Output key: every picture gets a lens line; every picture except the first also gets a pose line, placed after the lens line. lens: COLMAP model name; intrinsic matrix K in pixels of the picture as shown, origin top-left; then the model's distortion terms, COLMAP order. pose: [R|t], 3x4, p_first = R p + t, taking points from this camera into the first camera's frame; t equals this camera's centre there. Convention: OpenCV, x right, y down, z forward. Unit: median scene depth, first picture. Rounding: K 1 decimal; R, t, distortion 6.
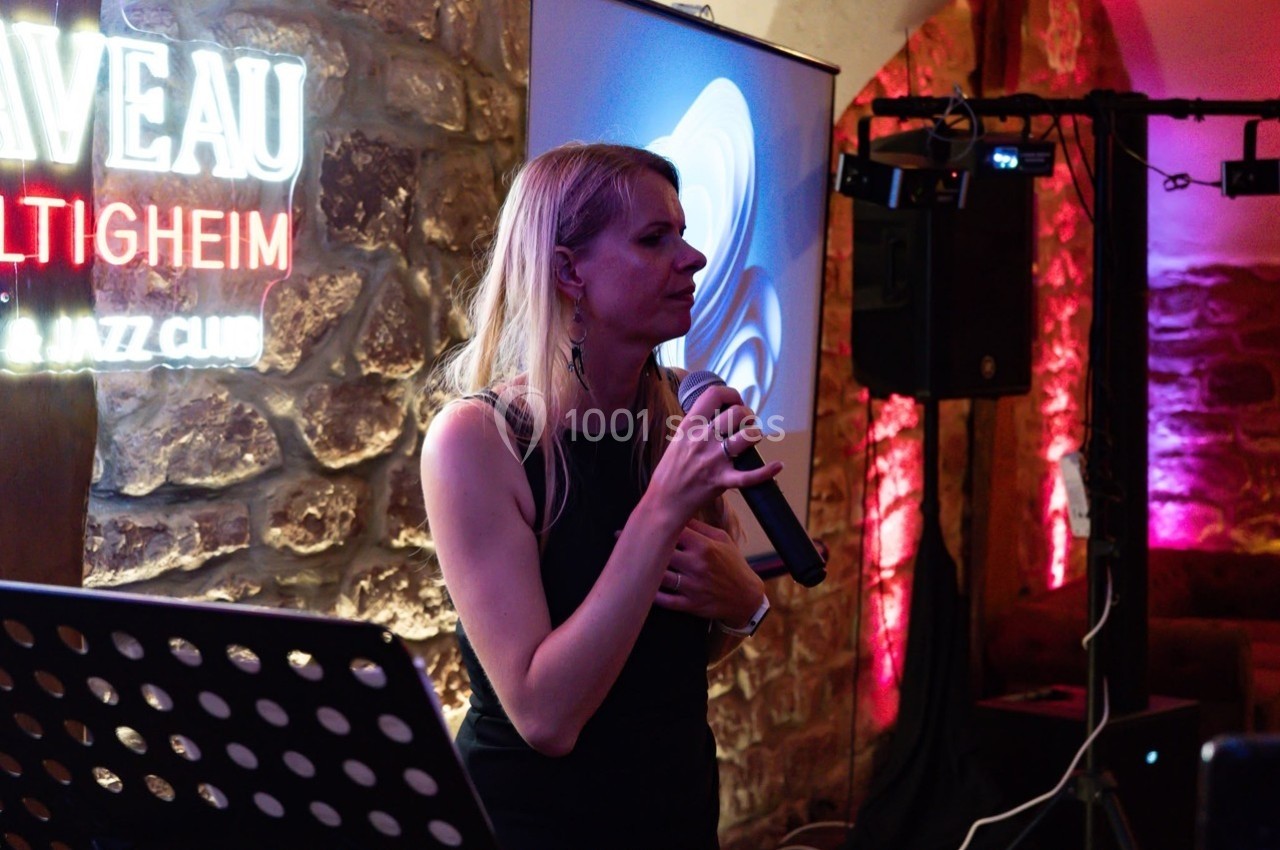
lens RADIAL K [[2109.0, 0, 640.0], [0, 2109.0, 425.0], [0, 0, 1]] dist [-0.040221, -0.096755]
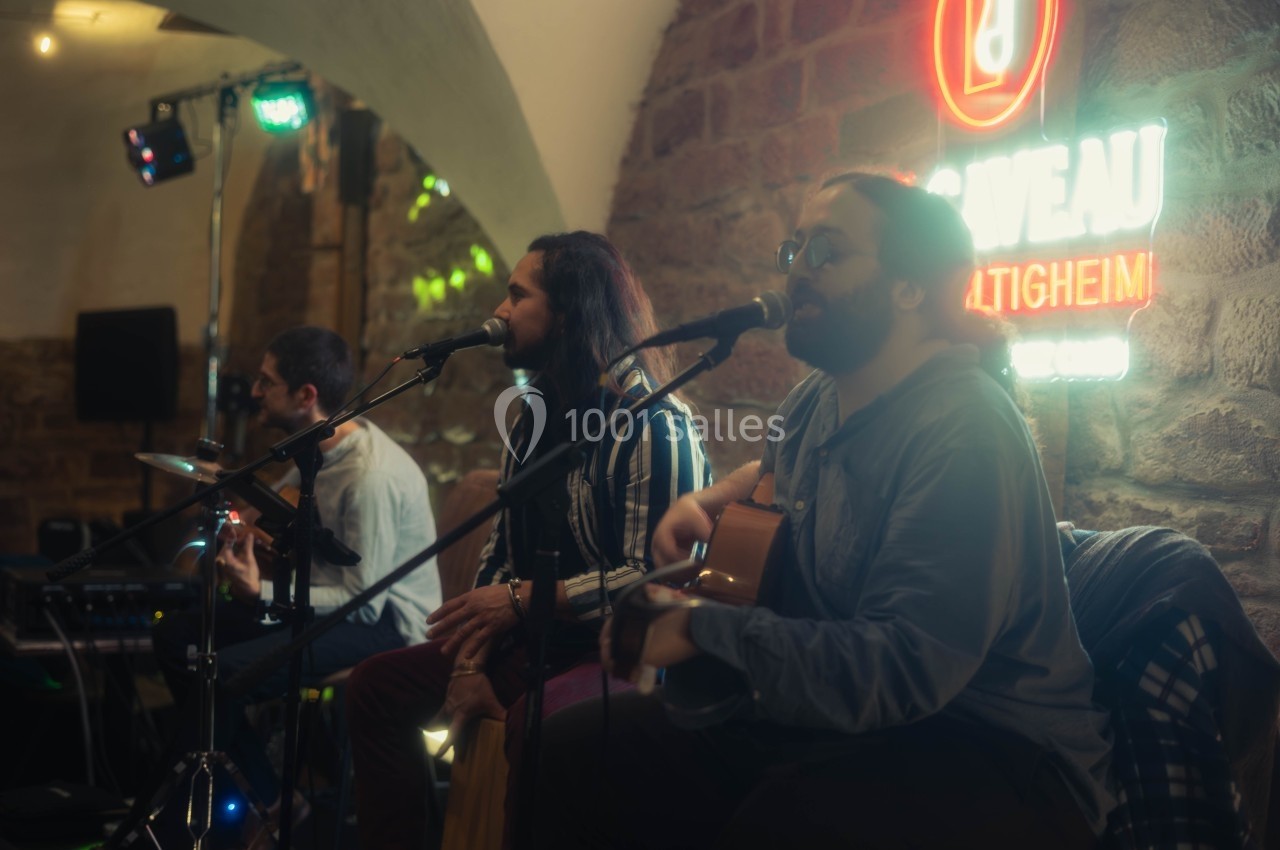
lens RADIAL K [[1848.7, 0, 640.0], [0, 1848.7, 425.0], [0, 0, 1]] dist [-0.050188, -0.022352]
pose [[-0.609083, -0.017869, -0.792905, 0.845806], [-0.073523, 0.996713, 0.034015, -0.018170], [0.789691, 0.079014, -0.608395, 1.447602]]
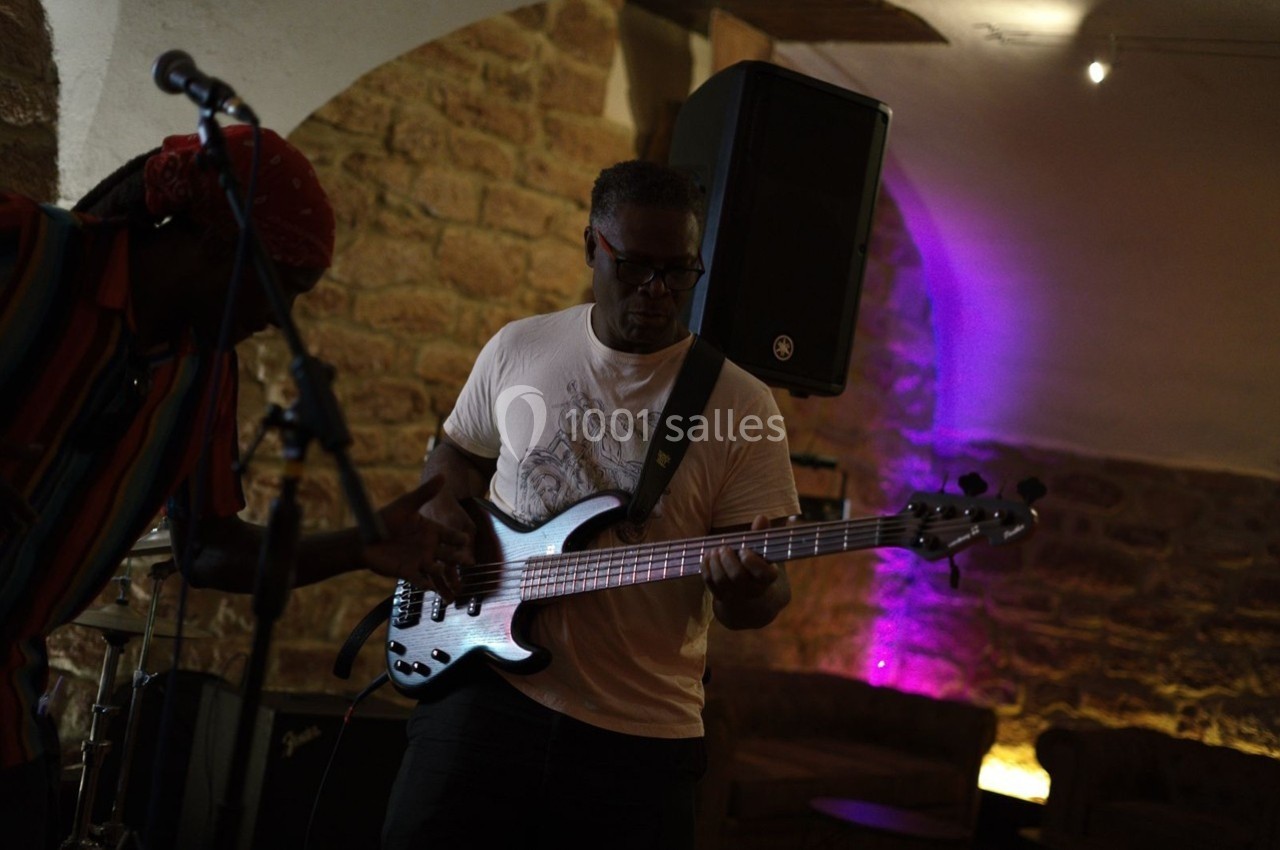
lens RADIAL K [[1848.7, 0, 640.0], [0, 1848.7, 425.0], [0, 0, 1]] dist [-0.050188, -0.022352]
pose [[0.967202, 0.159591, -0.197616, 0.839709], [-0.180960, 0.978876, -0.095161, 0.112228], [0.178254, 0.127801, 0.975650, 0.134160]]
